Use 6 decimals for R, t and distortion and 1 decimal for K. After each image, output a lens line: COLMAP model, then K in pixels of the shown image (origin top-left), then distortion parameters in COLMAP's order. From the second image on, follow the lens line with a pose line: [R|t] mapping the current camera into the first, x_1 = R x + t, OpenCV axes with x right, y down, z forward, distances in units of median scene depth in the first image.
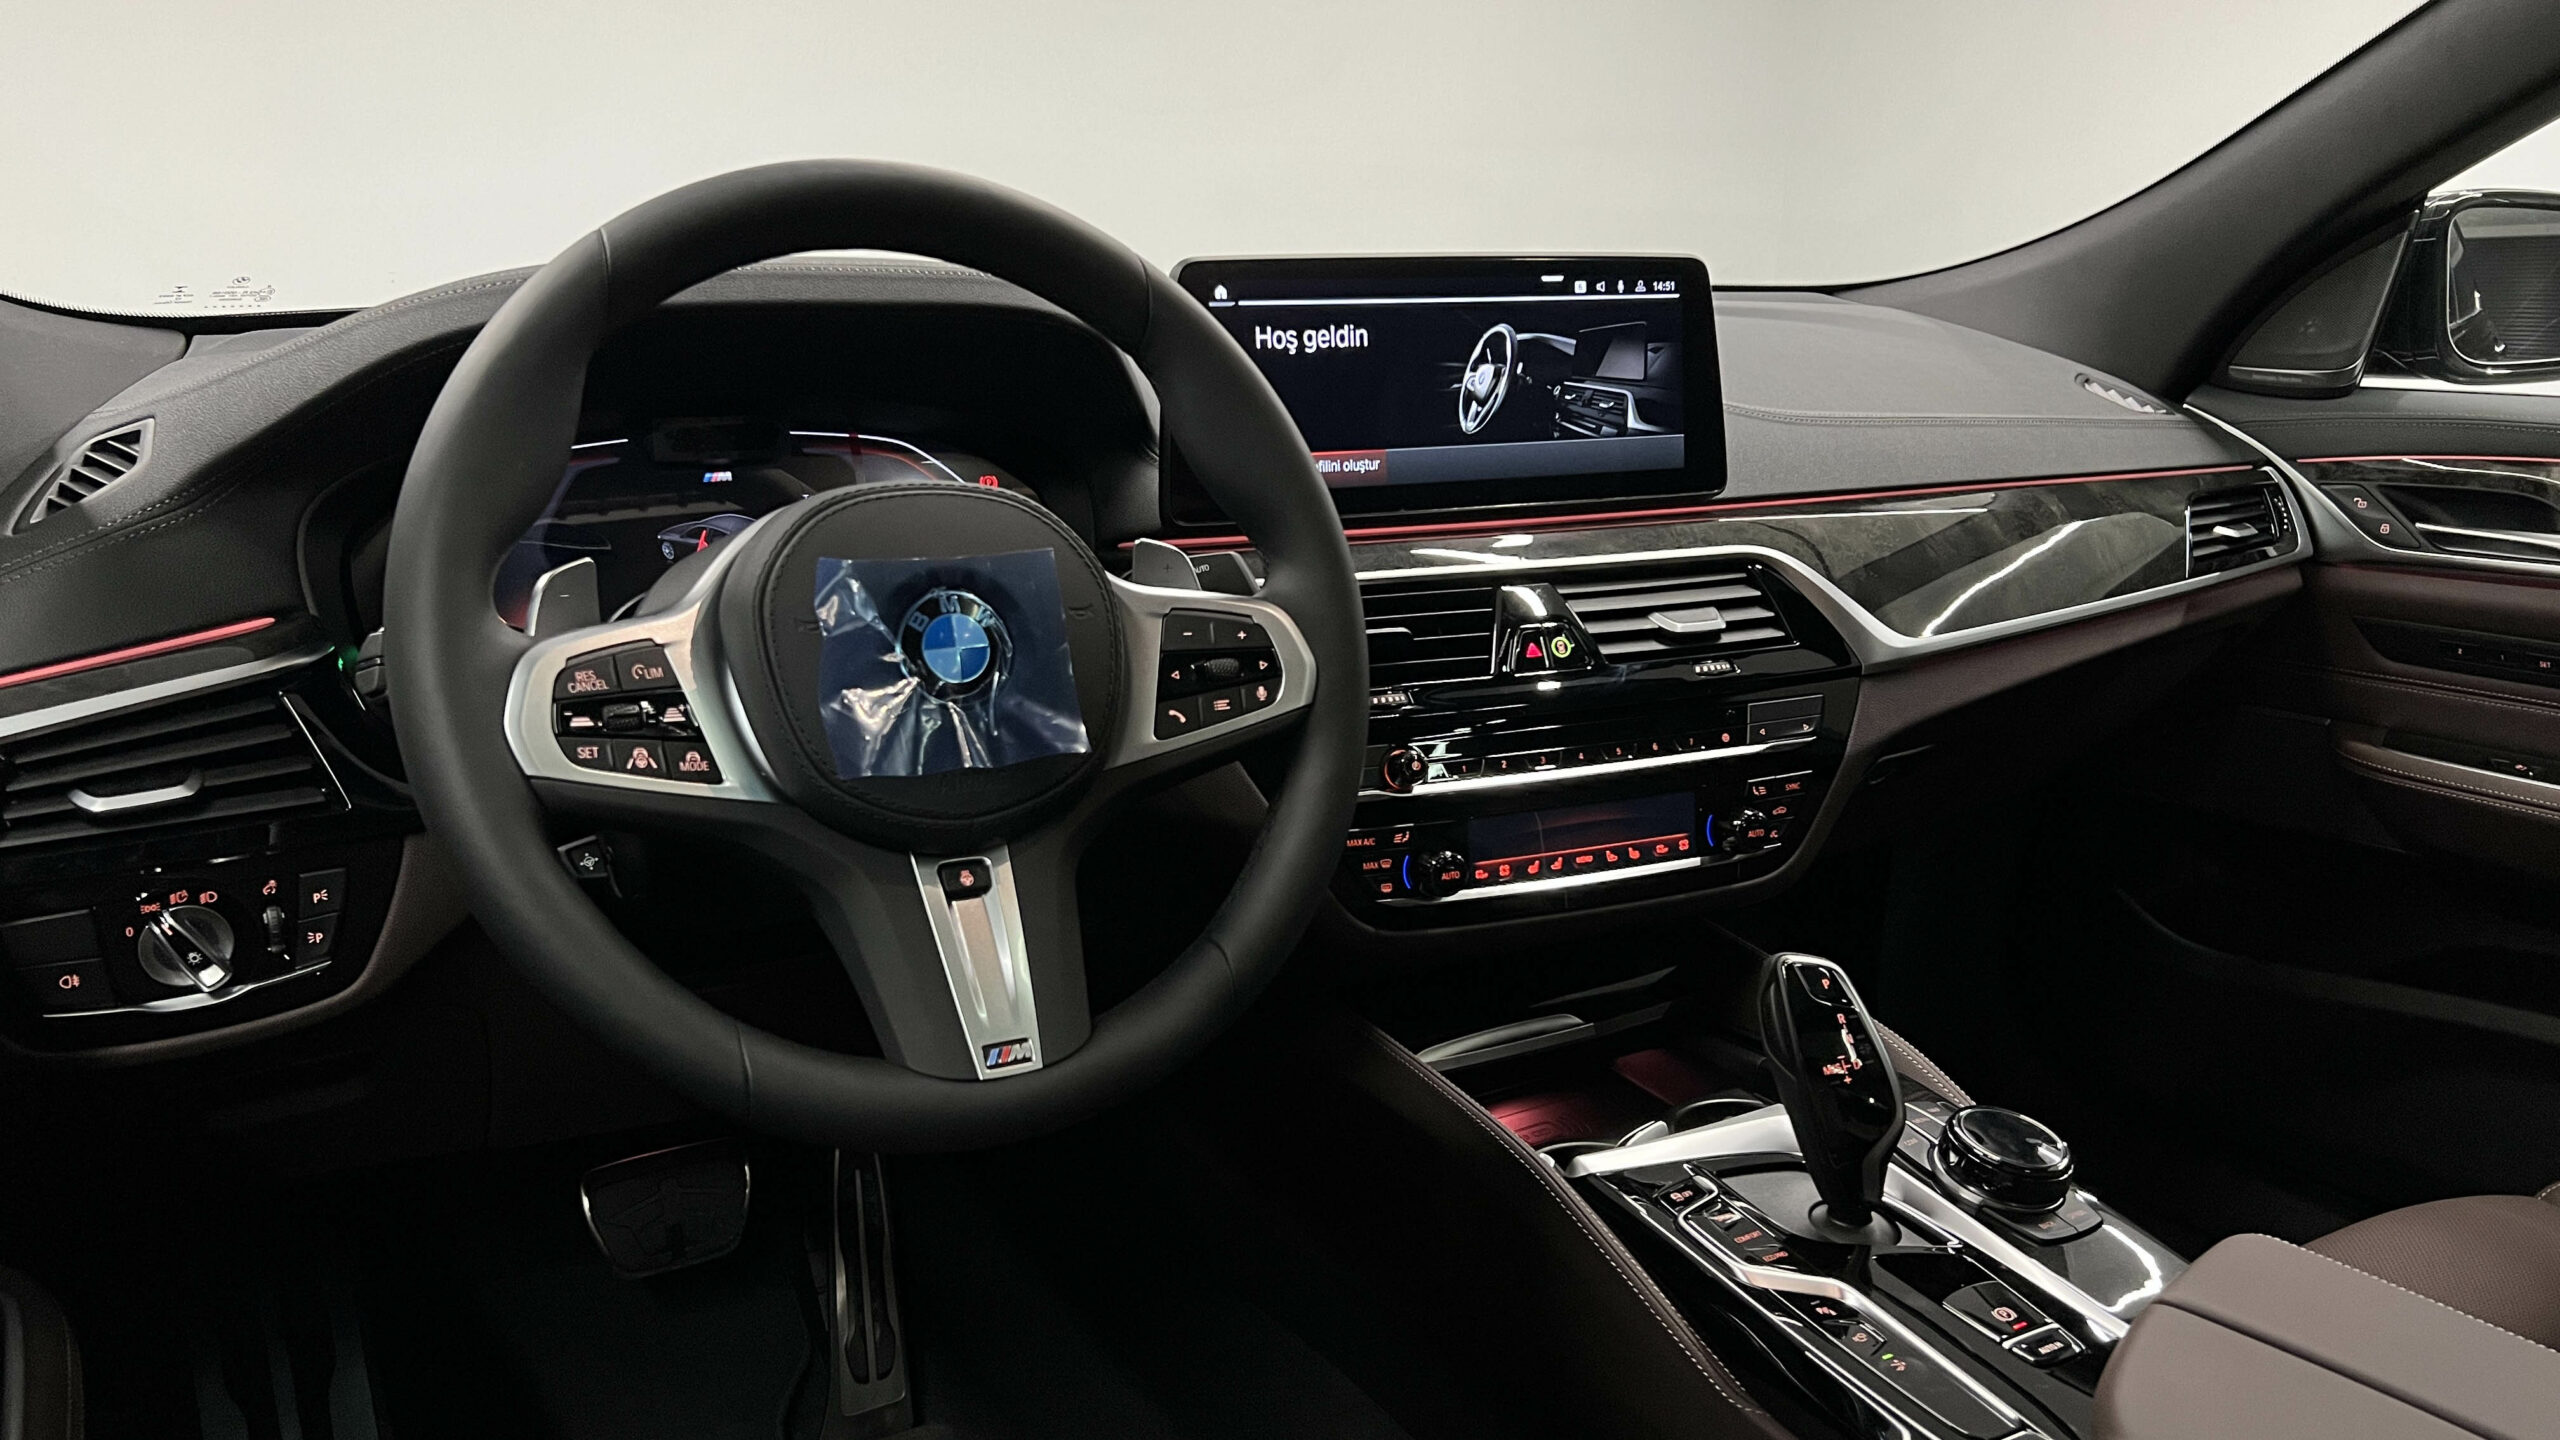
lens RADIAL K [[1956.6, 0, 1277.1], [0, 1956.6, 768.0], [0, 0, 1]] dist [0.041387, -0.006023]
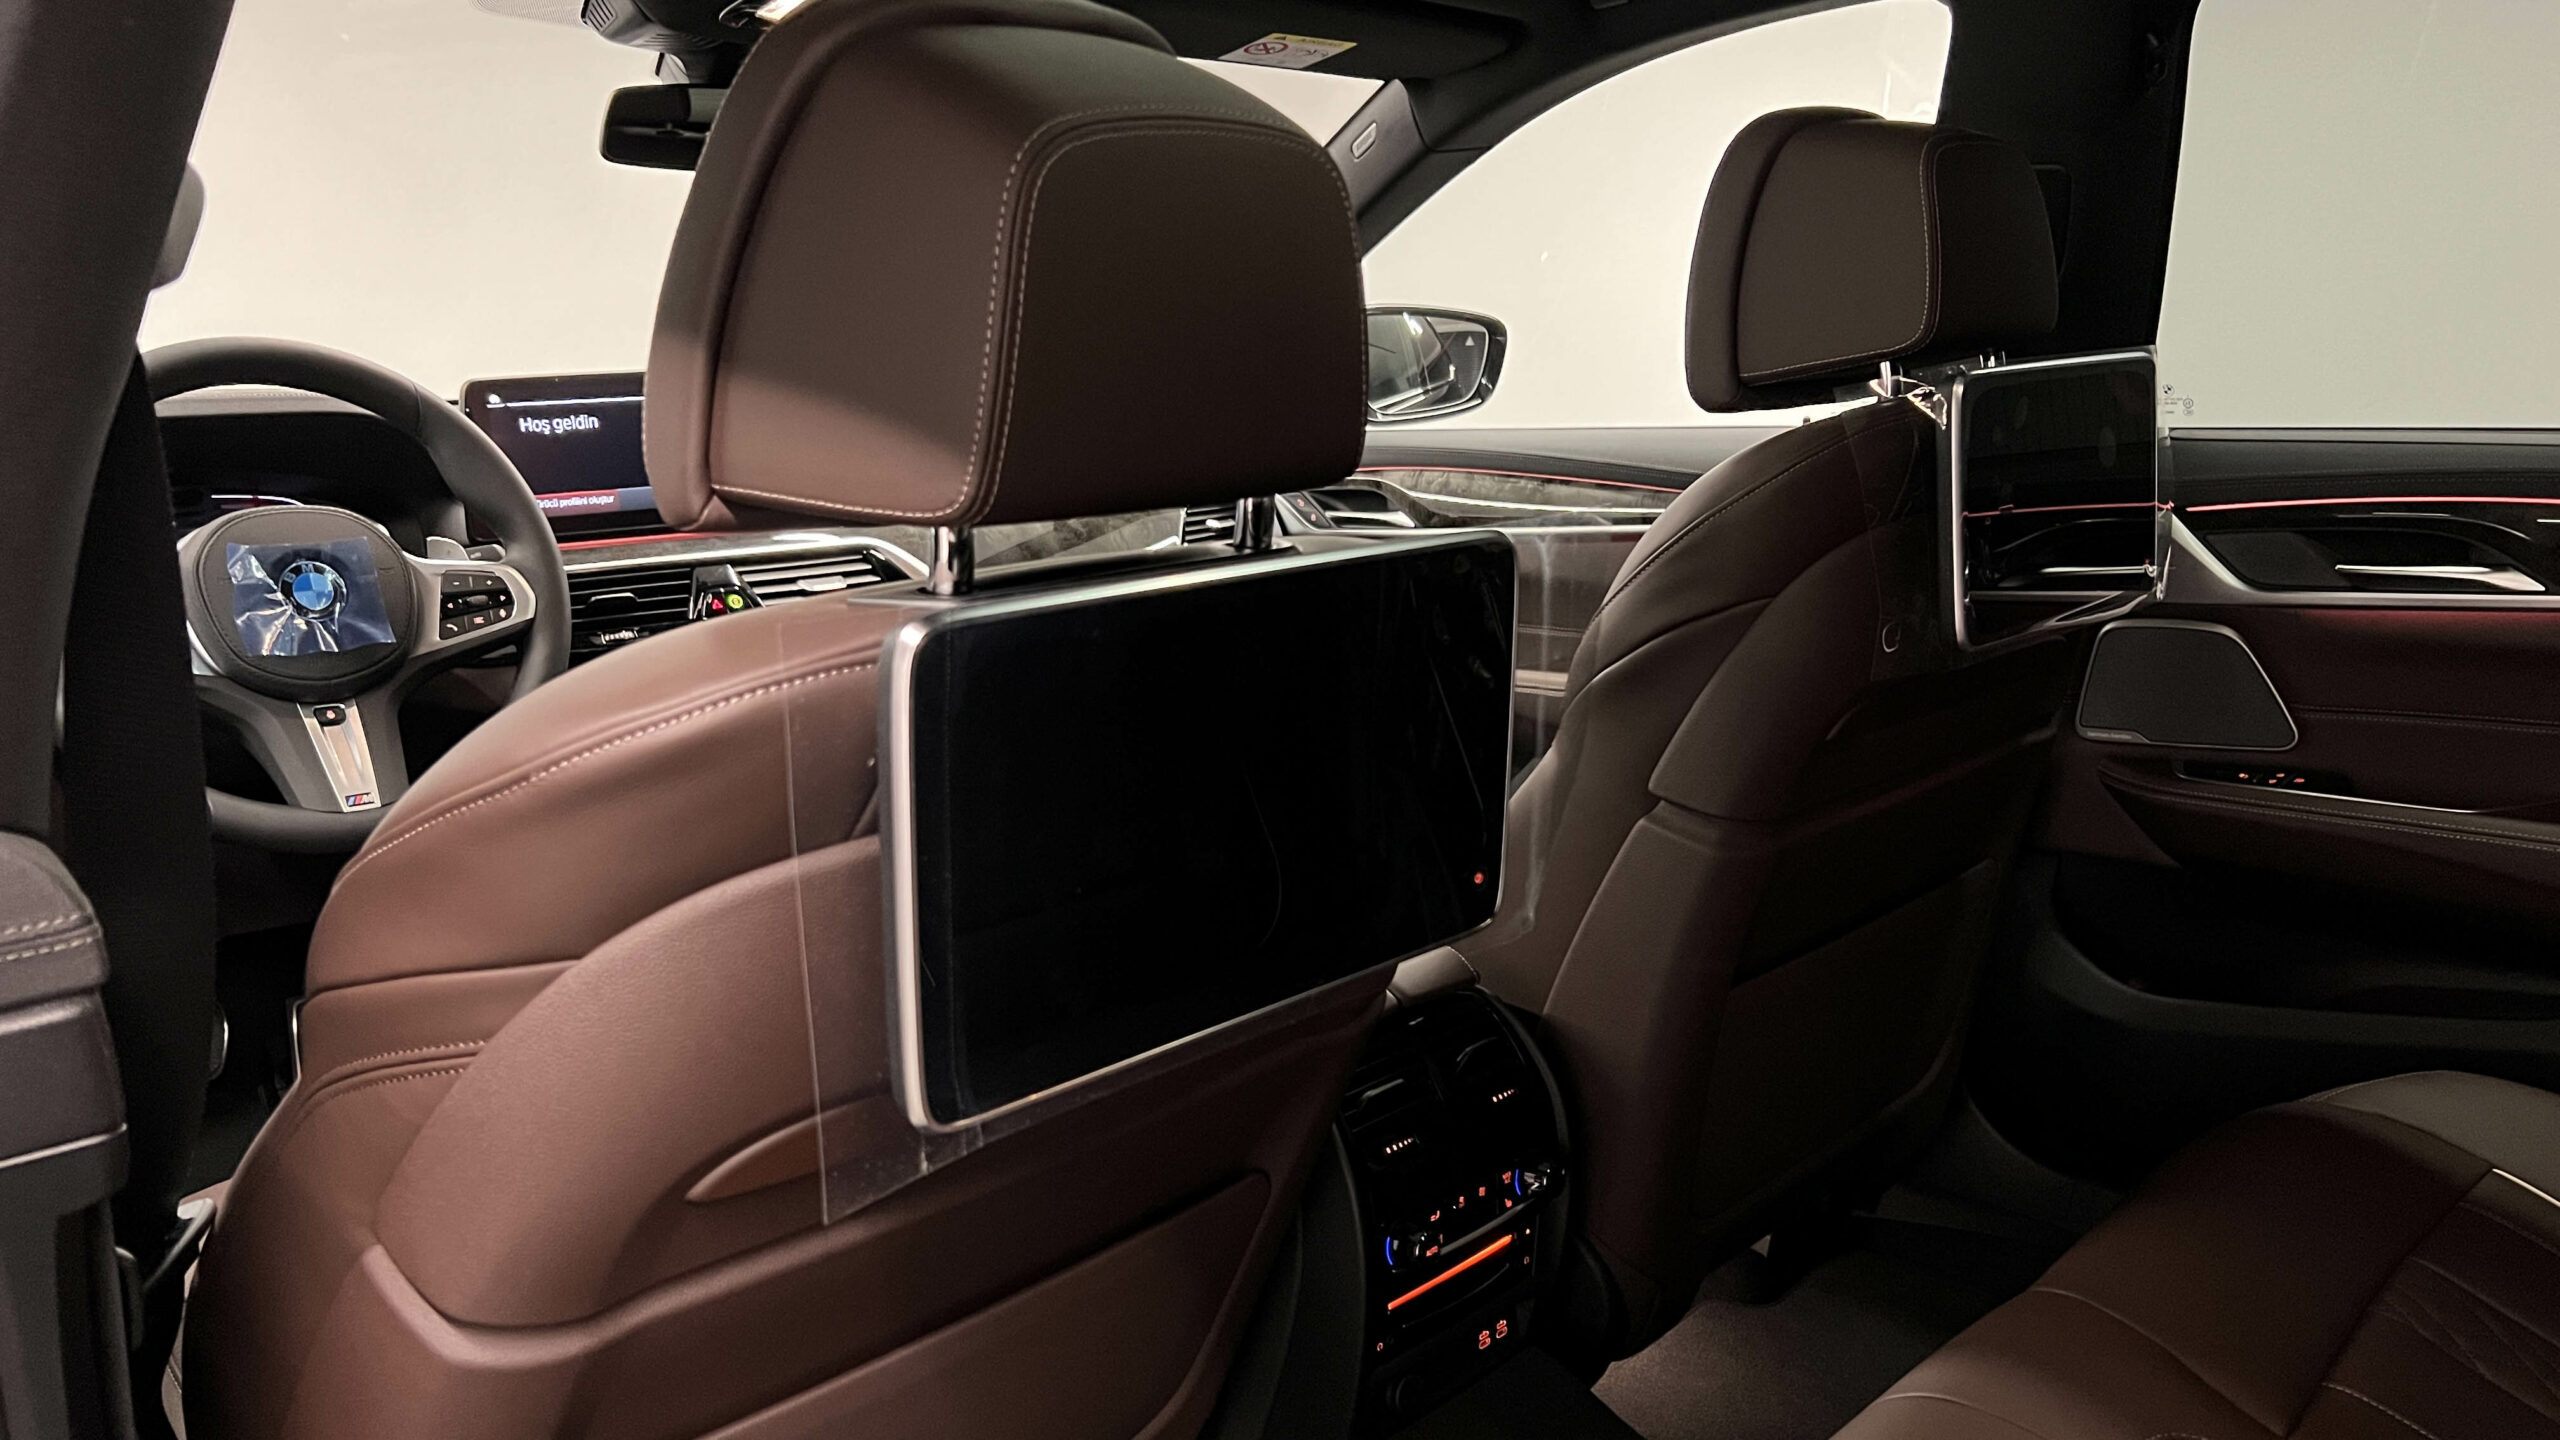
lens RADIAL K [[1957.7, 0, 1288.1], [0, 1957.7, 771.9], [0, 0, 1]] dist [0.054413, -0.108339]
pose [[0.967364, -0.089139, 0.237195, 0.191374], [0.099819, 0.994445, -0.033382, 0.185094], [-0.232902, 0.055969, 0.970888, -0.721969]]
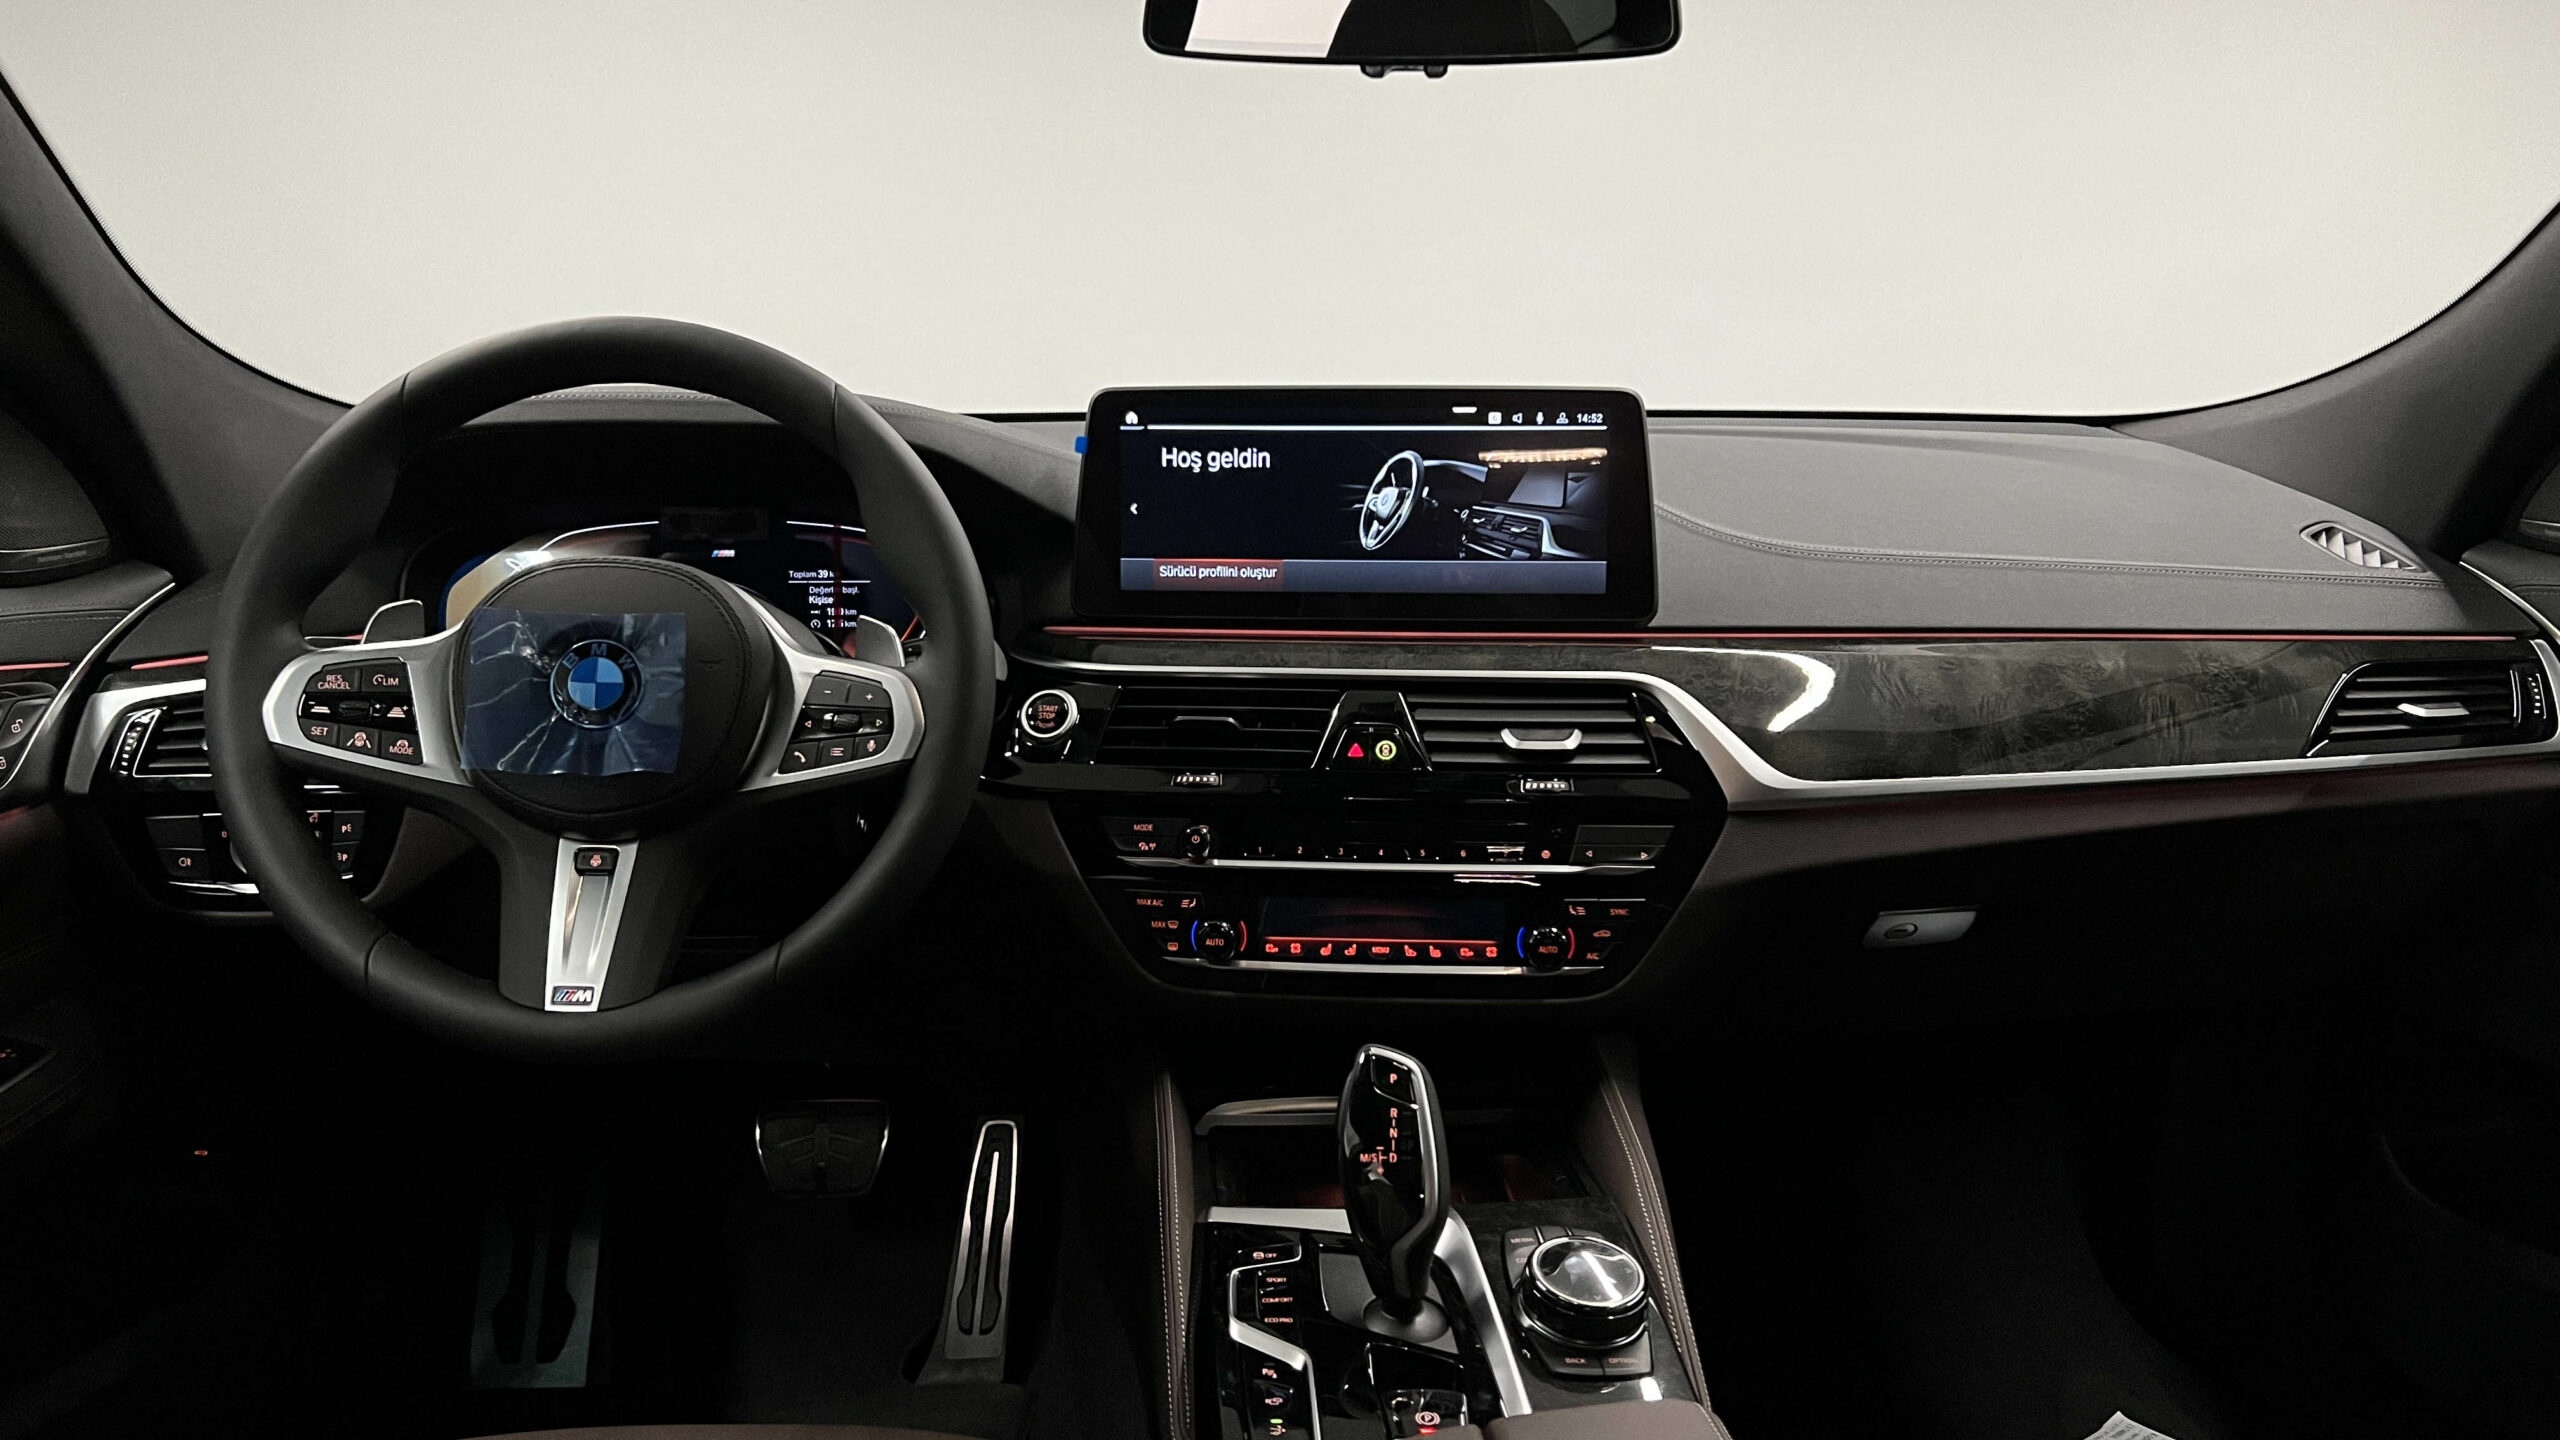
lens RADIAL K [[1956.6, 0, 1277.1], [0, 1956.6, 768.0], [0, 0, 1]] dist [0.041387, -0.006023]
pose [[0.889123, 0.096797, -0.447315, 0.576427], [-0.120306, 0.992438, -0.024371, -0.019074], [0.441573, 0.075484, 0.894044, 0.018517]]
